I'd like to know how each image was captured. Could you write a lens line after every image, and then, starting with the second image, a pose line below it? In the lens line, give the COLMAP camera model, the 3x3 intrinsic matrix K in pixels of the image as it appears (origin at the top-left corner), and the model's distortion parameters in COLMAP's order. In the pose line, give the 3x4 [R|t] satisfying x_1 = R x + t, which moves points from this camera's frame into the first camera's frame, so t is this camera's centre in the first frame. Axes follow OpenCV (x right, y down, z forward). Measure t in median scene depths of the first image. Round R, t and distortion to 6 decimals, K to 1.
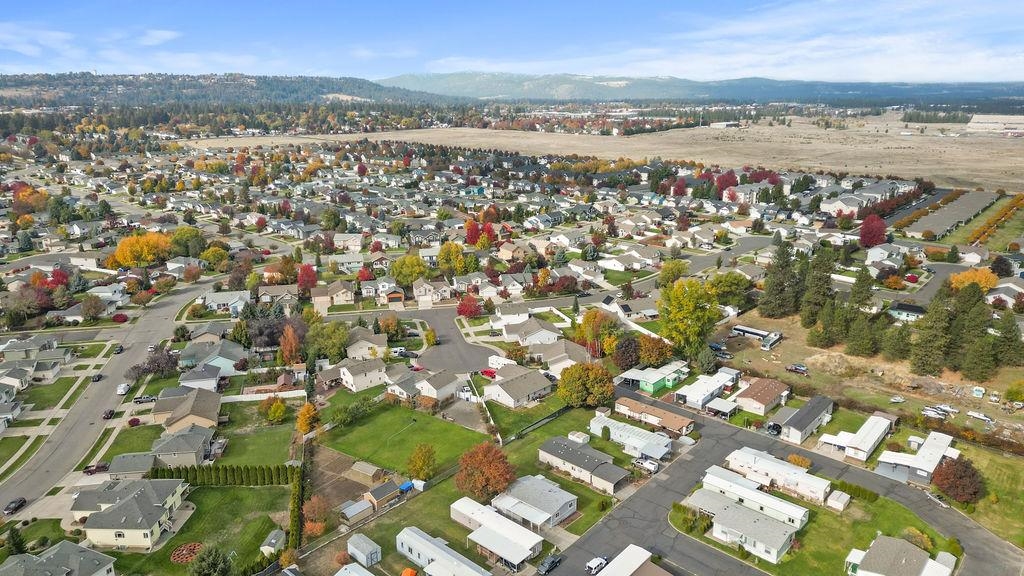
lens RADIAL K [[697.1, 0, 512.0], [0, 697.1, 288.0], [0, 0, 1]] dist [0.113583, -0.135383]
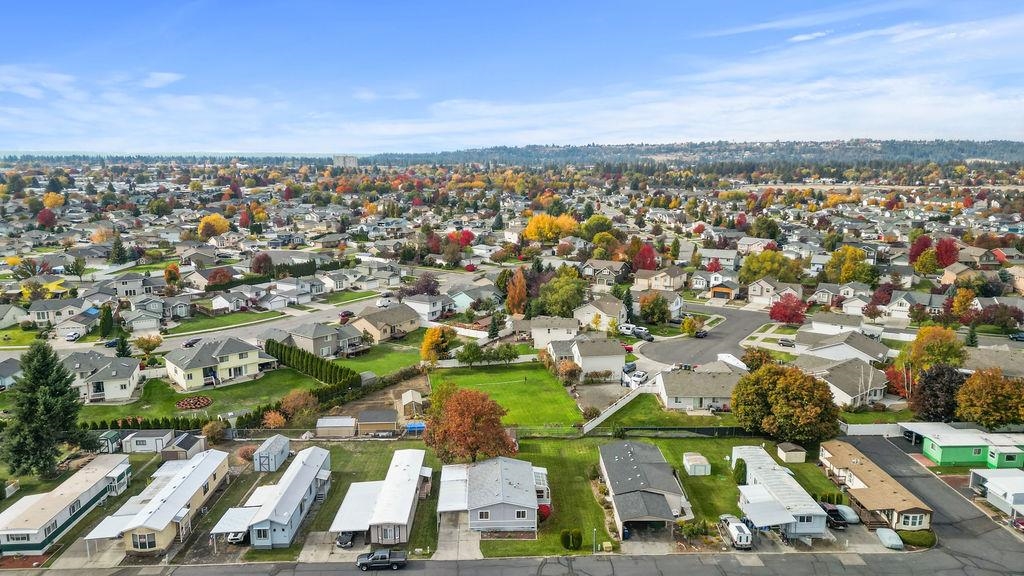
lens RADIAL K [[697.1, 0, 512.0], [0, 697.1, 288.0], [0, 0, 1]] dist [0.113583, -0.135383]
pose [[0.689161, 0.135163, -0.711890, 0.324240], [-0.198071, 0.980171, -0.005646, 0.081942], [0.697011, 0.144896, 0.702268, 0.362430]]
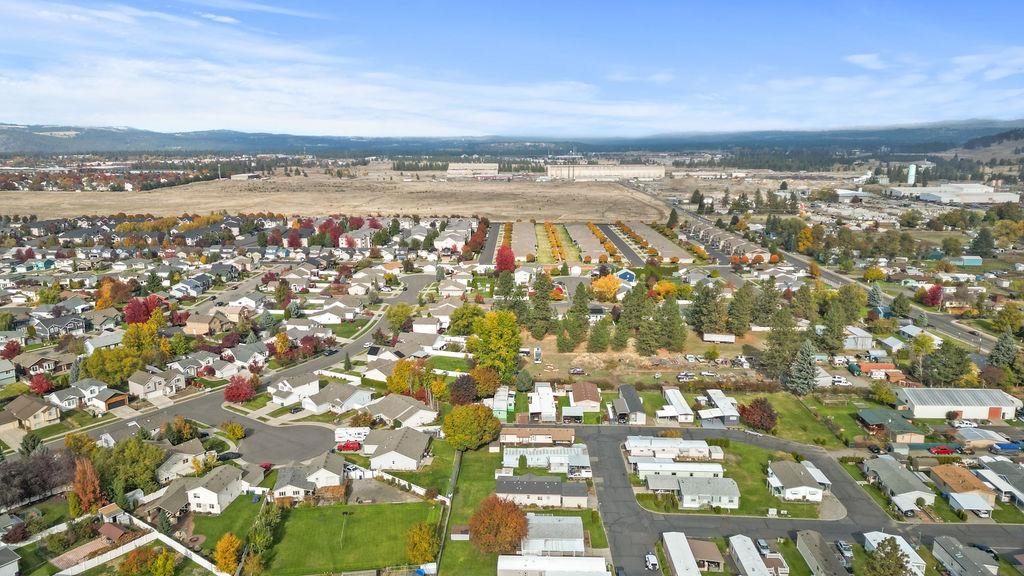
lens RADIAL K [[697.1, 0, 512.0], [0, 697.1, 288.0], [0, 0, 1]] dist [0.113583, -0.135383]
pose [[0.774810, -0.135439, 0.617515, -0.404763], [0.178043, 0.983994, -0.007576, -0.036027], [-0.606605, 0.115814, 0.786522, 0.127060]]
